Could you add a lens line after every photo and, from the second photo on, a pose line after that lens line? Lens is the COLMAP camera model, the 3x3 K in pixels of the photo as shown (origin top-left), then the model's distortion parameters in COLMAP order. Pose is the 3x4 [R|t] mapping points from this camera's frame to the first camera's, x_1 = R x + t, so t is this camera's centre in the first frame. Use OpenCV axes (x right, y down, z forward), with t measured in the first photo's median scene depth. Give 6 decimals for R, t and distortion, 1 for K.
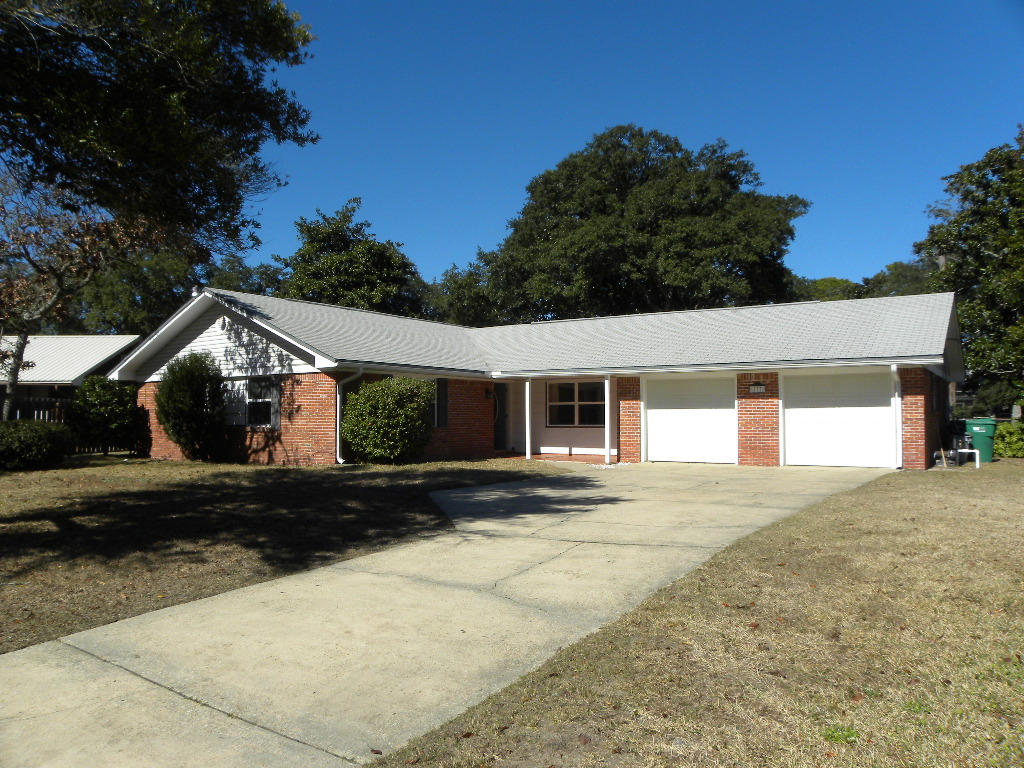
lens RADIAL K [[783.6, 0, 512.0], [0, 783.6, 384.0], [0, 0, 1]] dist [-0.030490, -0.000756]
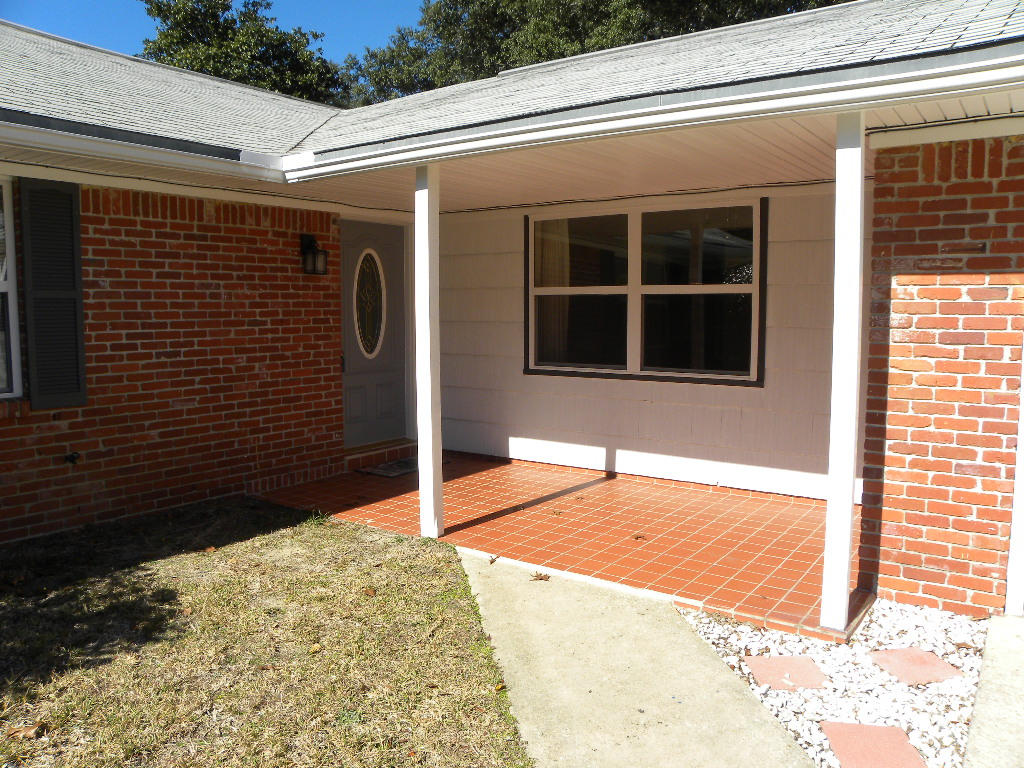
lens RADIAL K [[789.1, 0, 512.0], [0, 789.1, 384.0], [0, 0, 1]] dist [-0.001190, -0.000291]
pose [[0.999903, -0.004538, -0.013133, 0.043154], [0.006381, 0.989573, 0.143893, 0.017306], [0.012343, -0.143963, 0.989506, 0.723203]]
